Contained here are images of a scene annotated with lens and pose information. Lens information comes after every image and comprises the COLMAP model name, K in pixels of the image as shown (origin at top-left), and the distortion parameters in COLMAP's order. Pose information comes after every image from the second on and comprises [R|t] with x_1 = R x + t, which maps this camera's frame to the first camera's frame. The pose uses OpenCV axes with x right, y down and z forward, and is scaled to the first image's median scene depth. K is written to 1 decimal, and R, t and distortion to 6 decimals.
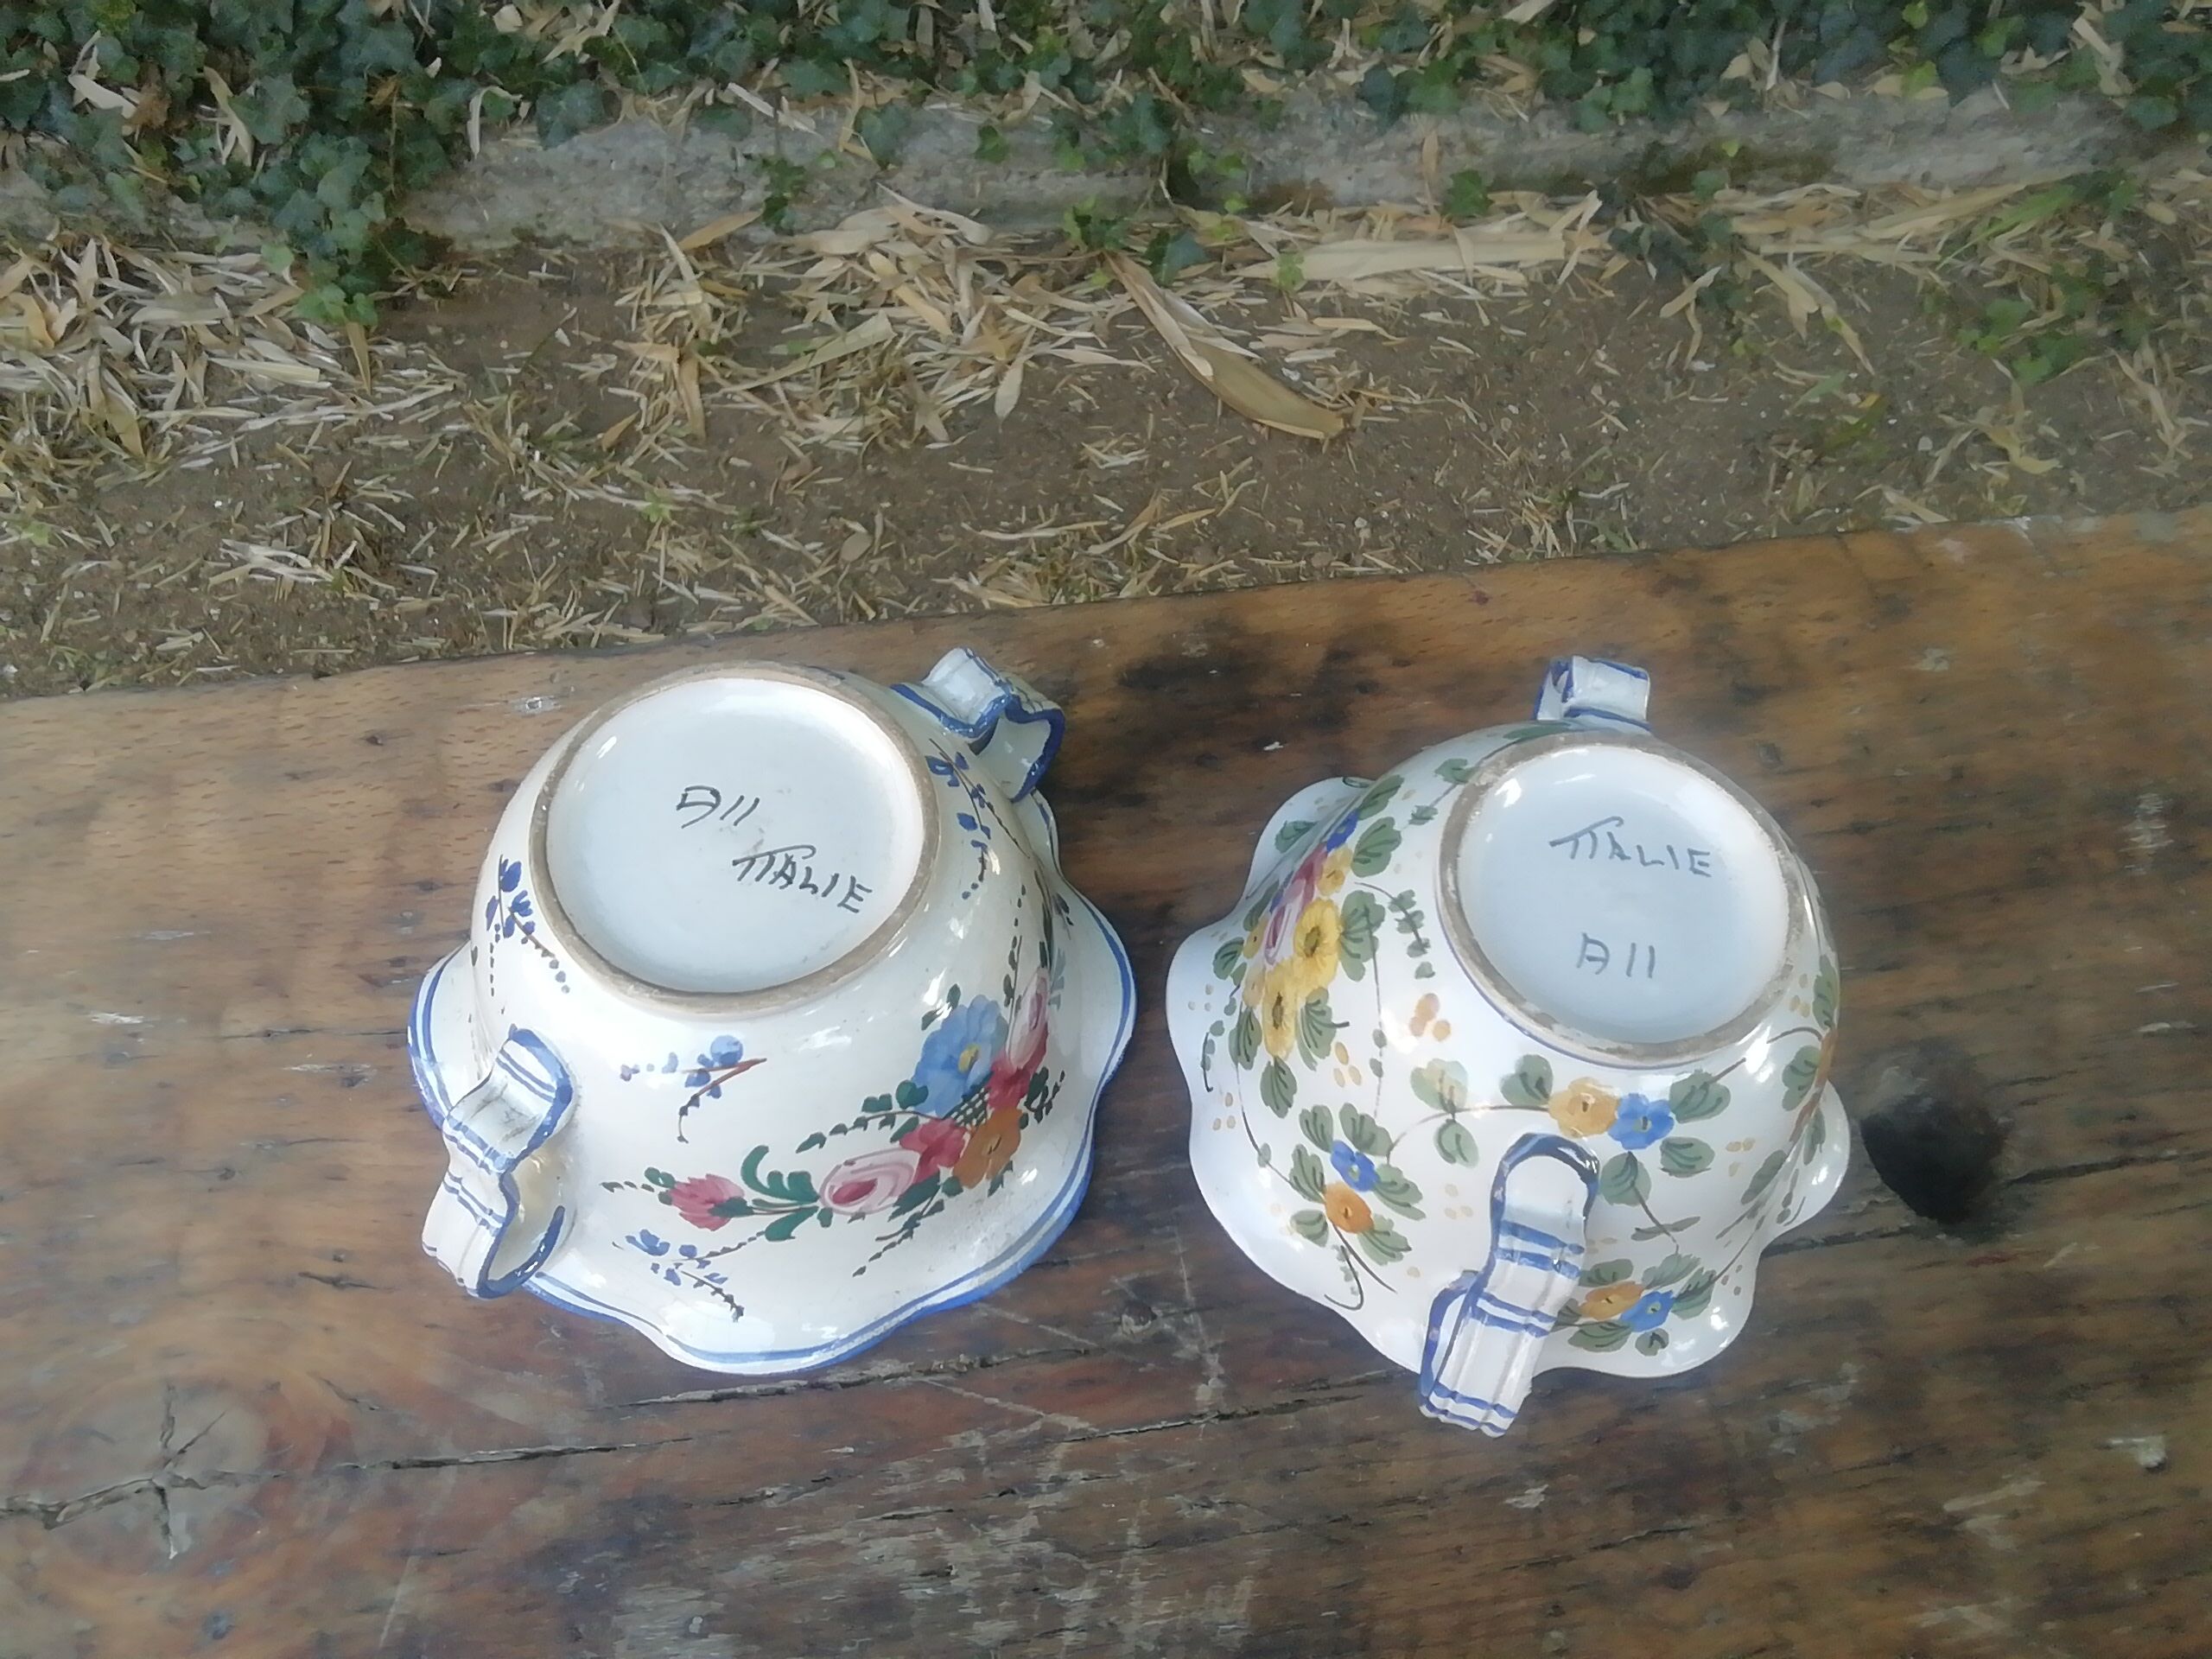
lens RADIAL K [[1885.4, 0, 1106.0], [0, 1885.4, 829.5], [0, 0, 1]] dist [0.002699, 0.003654]
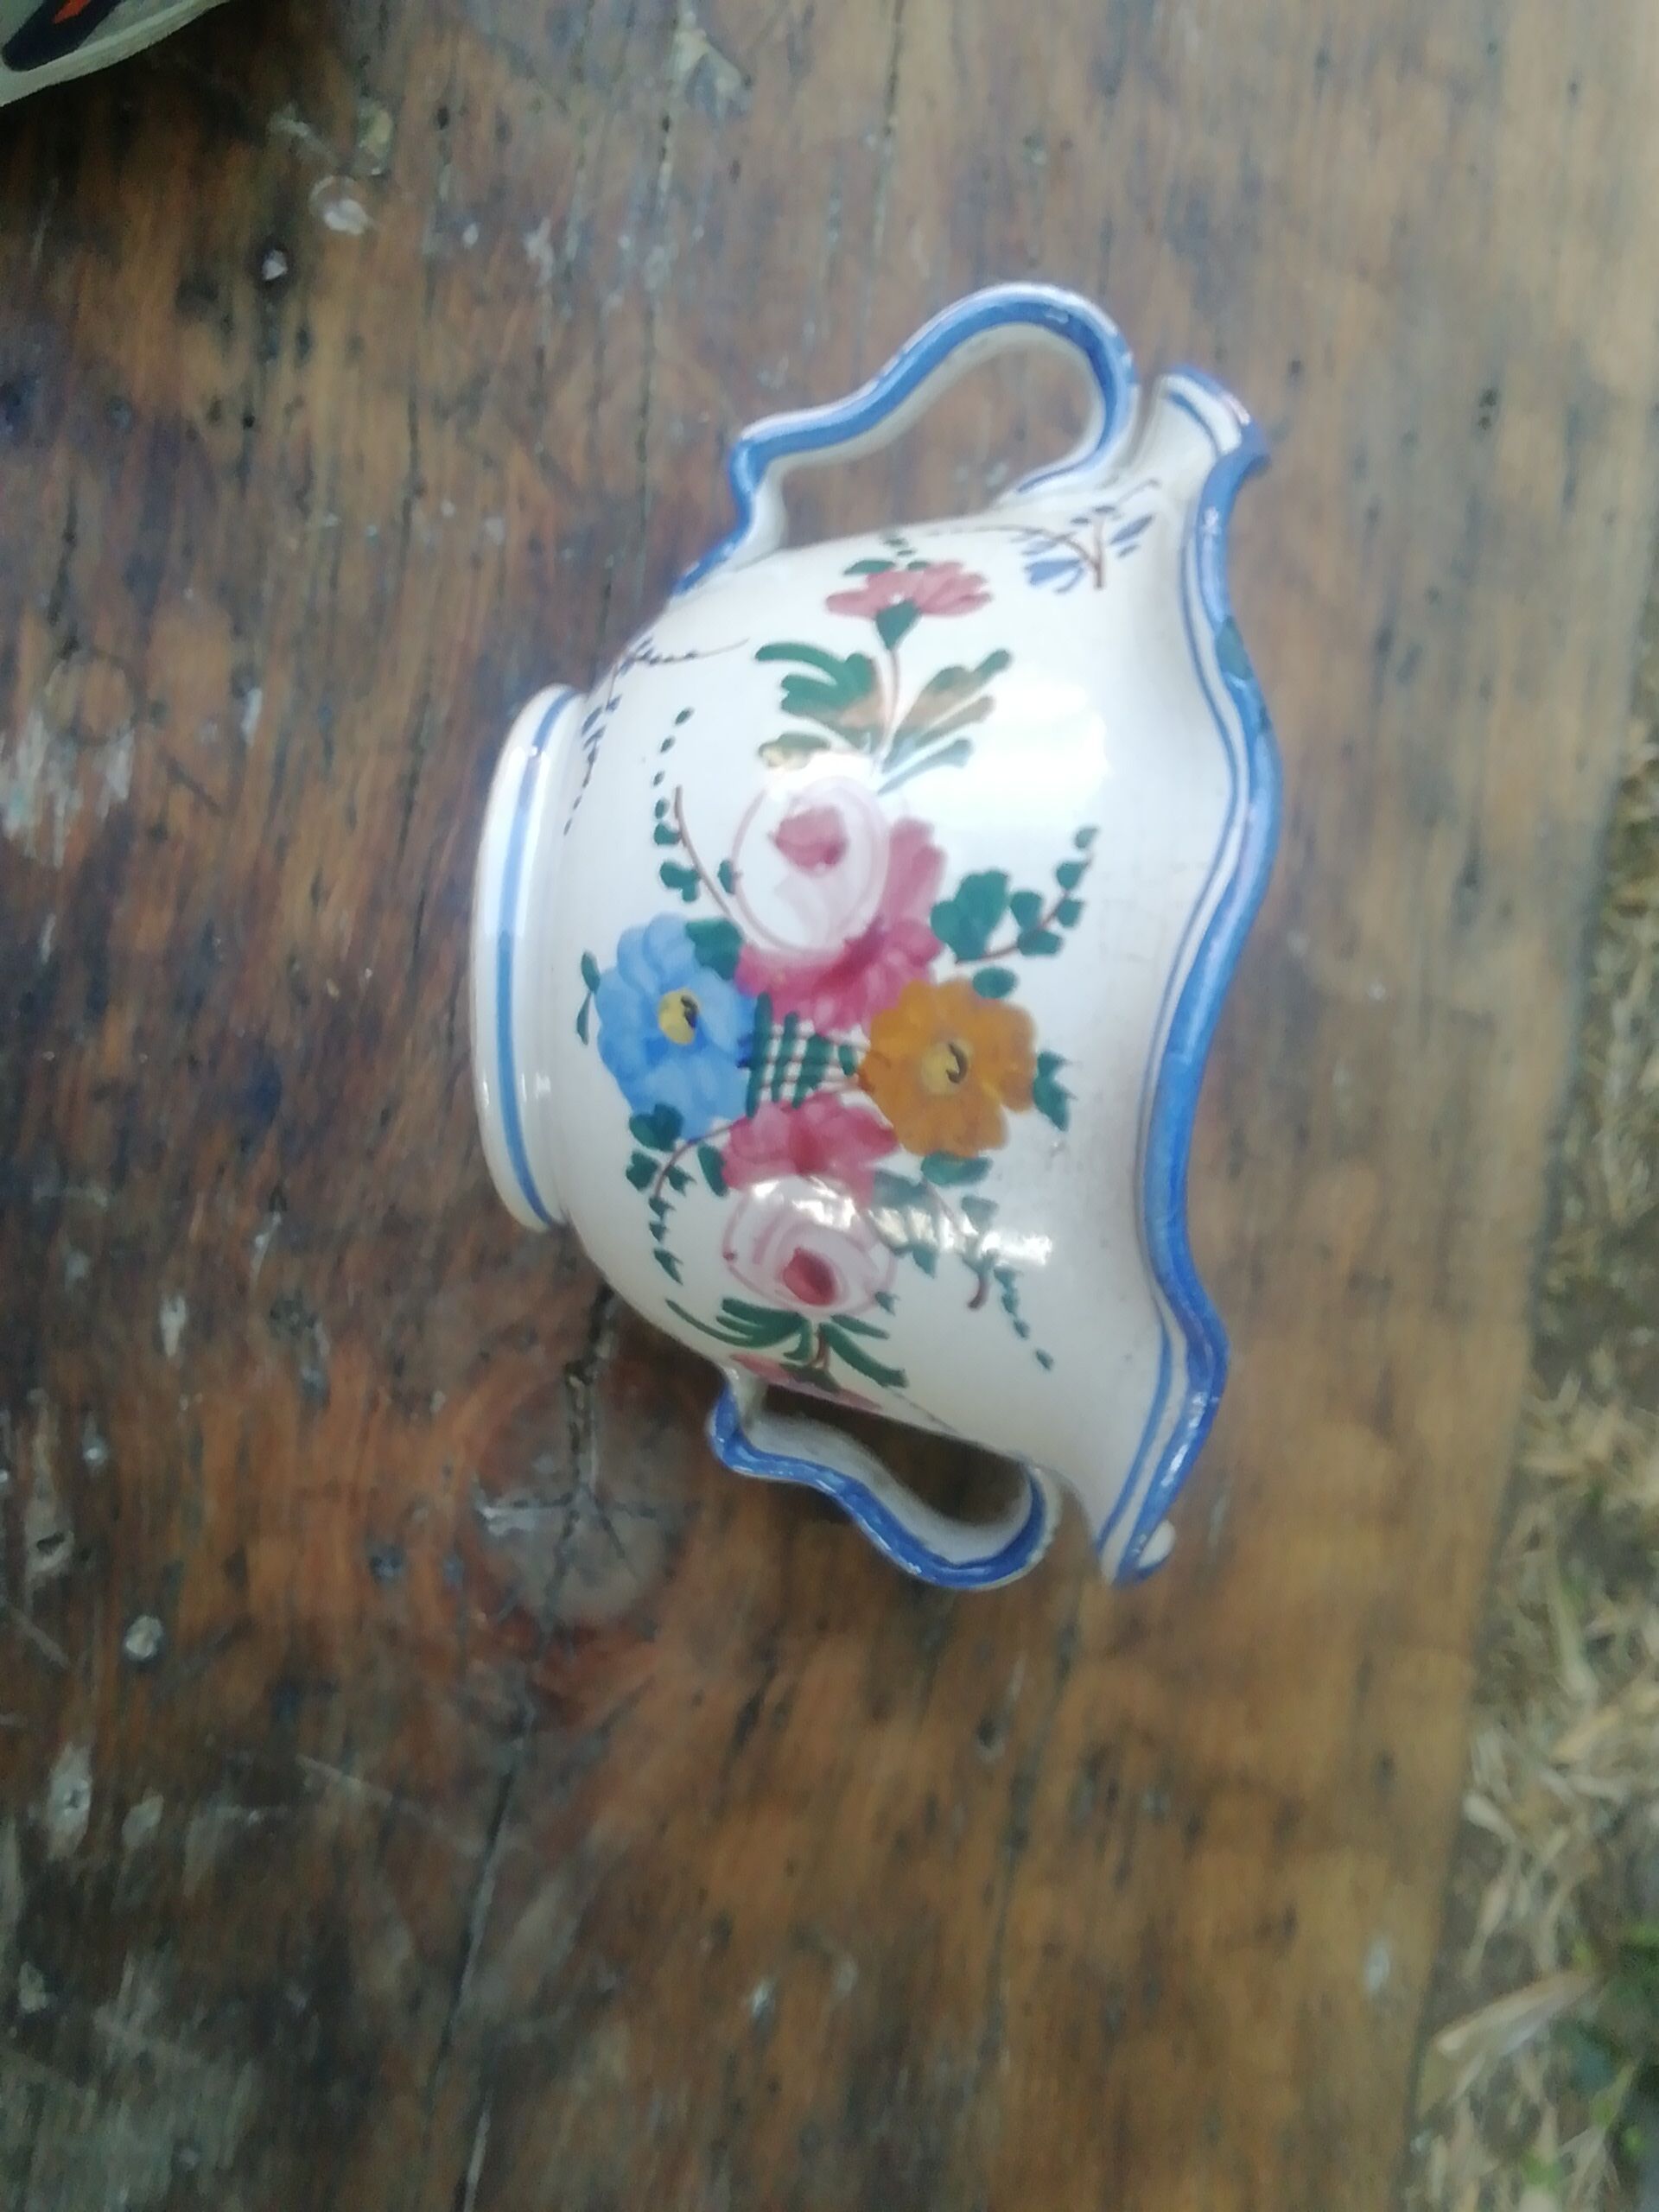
lens RADIAL K [[1825.9, 0, 831.9], [0, 1825.9, 933.4], [0, 0, 1]] dist [-0.000256, -0.007963]
pose [[-0.277062, 0.945296, -0.172201, -0.207052], [-0.959324, -0.262039, 0.105039, 0.074249], [0.054169, 0.194298, 0.979446, 0.066056]]
